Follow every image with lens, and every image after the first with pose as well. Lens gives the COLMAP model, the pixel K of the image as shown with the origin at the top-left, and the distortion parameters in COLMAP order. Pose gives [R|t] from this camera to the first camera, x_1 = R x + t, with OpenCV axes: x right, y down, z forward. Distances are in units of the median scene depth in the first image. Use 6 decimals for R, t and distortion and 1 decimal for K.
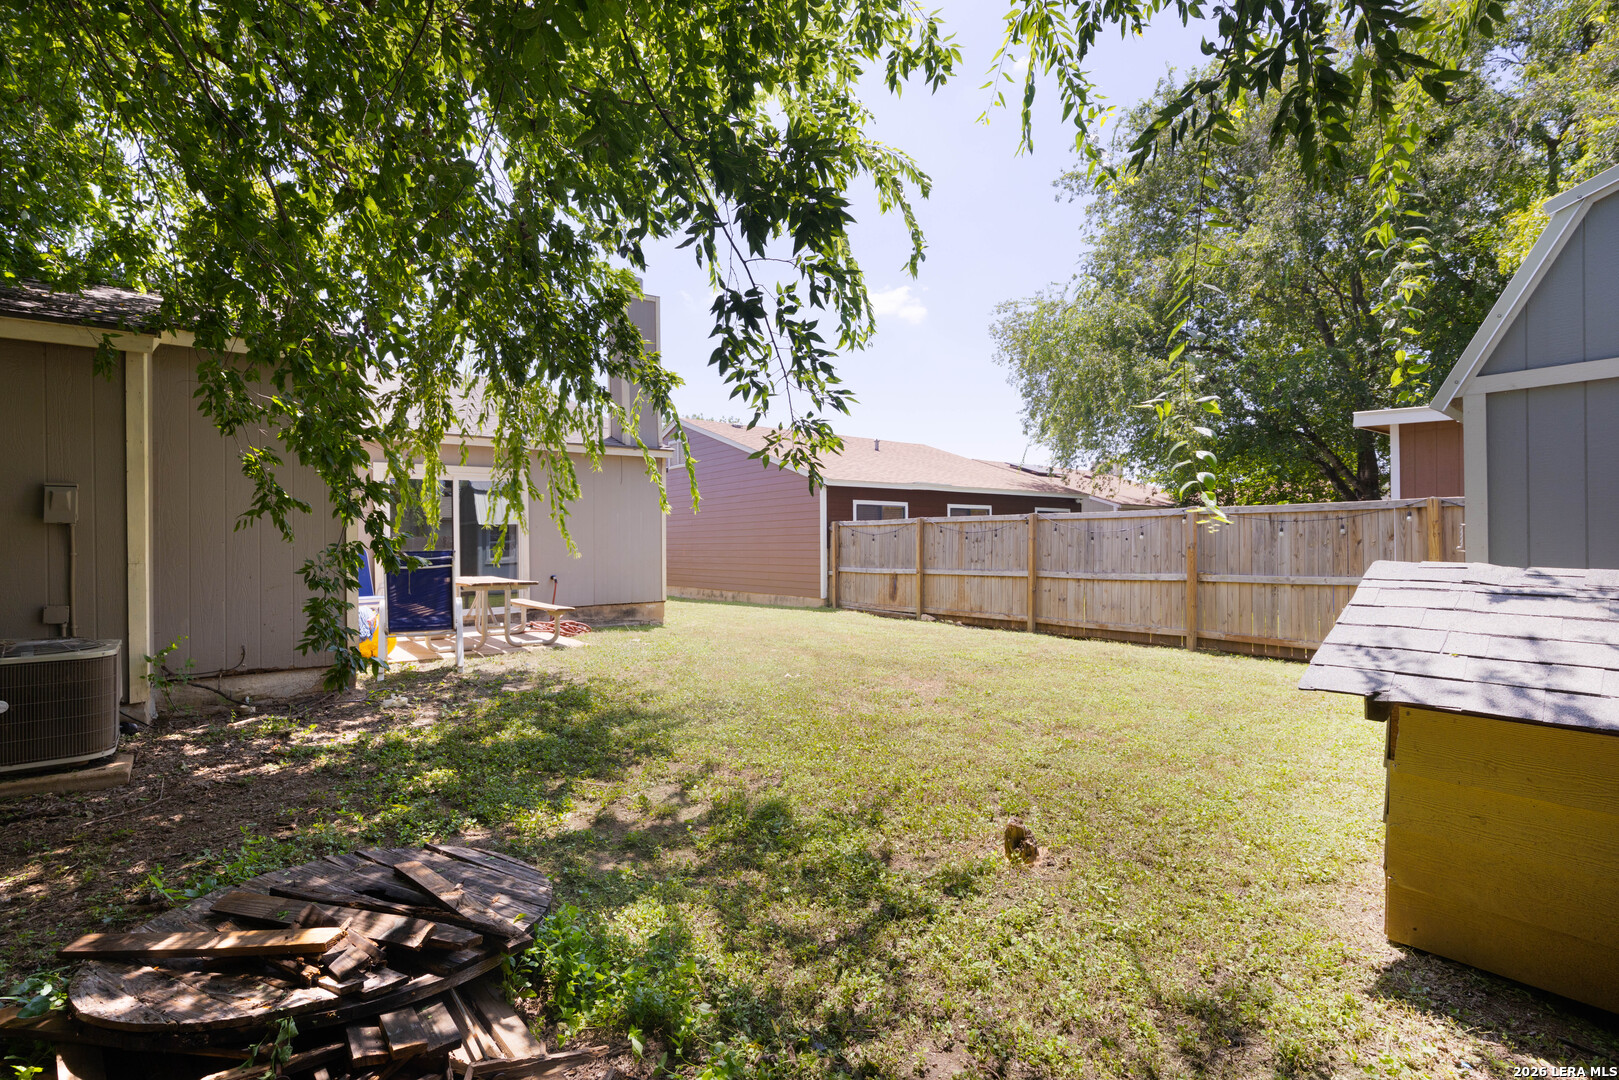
lens RADIAL K [[736.9, 0, 812.1], [0, 736.9, 540.4], [0, 0, 1]] dist [-0.004822, 0.001251]
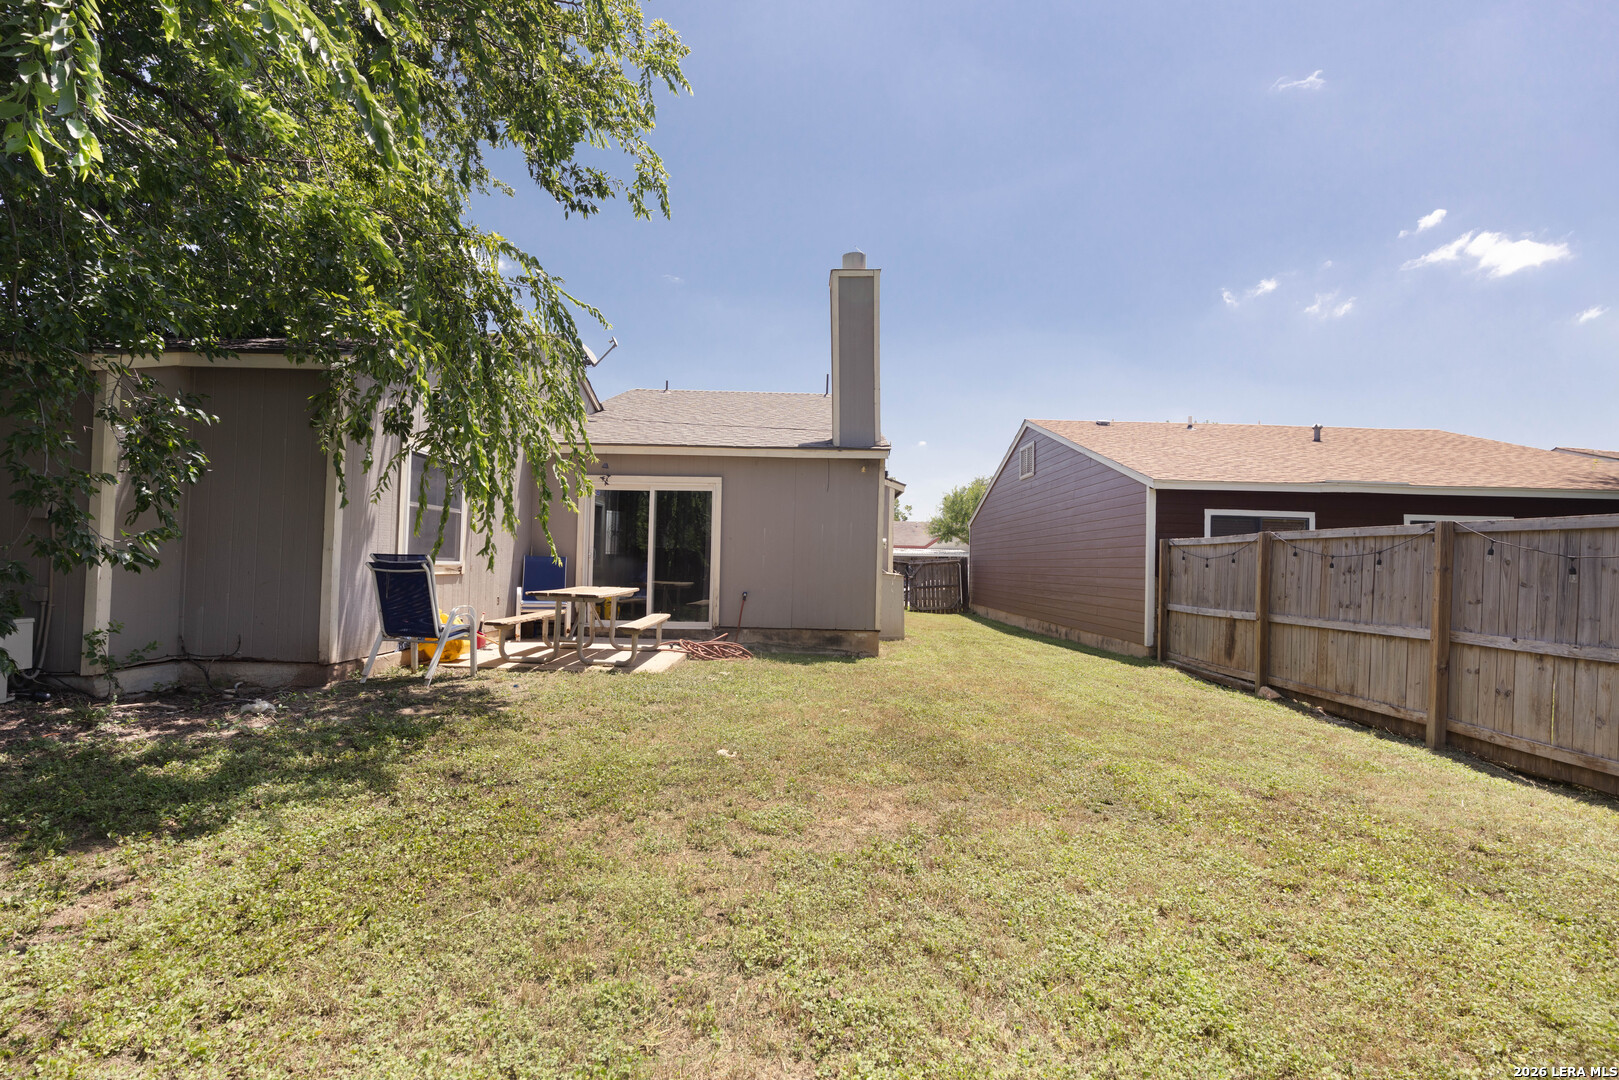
lens RADIAL K [[736.9, 0, 808.8], [0, 736.9, 543.1], [0, 0, 1]] dist [-0.004822, 0.001251]
pose [[0.787348, 0.010113, -0.616426, 0.246961], [-0.027840, 0.999429, -0.019162, 0.001467], [0.615880, 0.032249, 0.787180, 0.284057]]
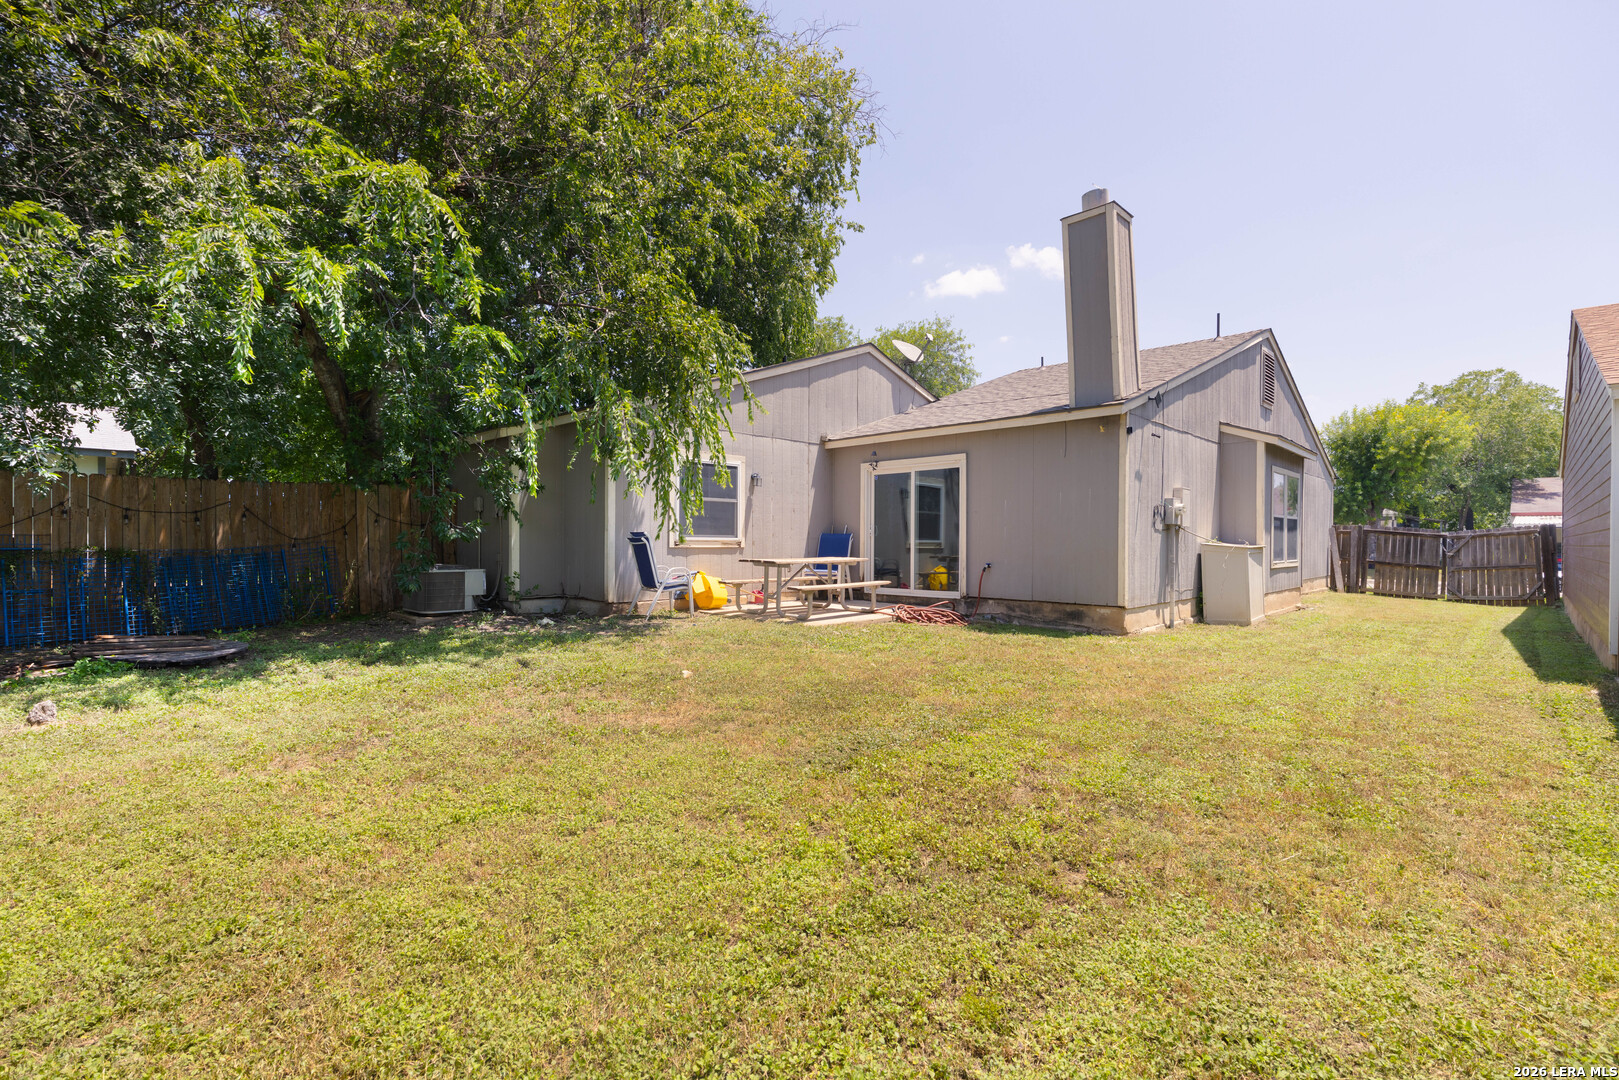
lens RADIAL K [[736.9, 0, 805.8], [0, 736.9, 543.1], [0, 0, 1]] dist [-0.004822, 0.001251]
pose [[0.132684, 0.014497, -0.991052, 0.487335], [0.000156, 0.999893, 0.014648, 0.006721], [0.991158, -0.002098, 0.132667, 0.570108]]
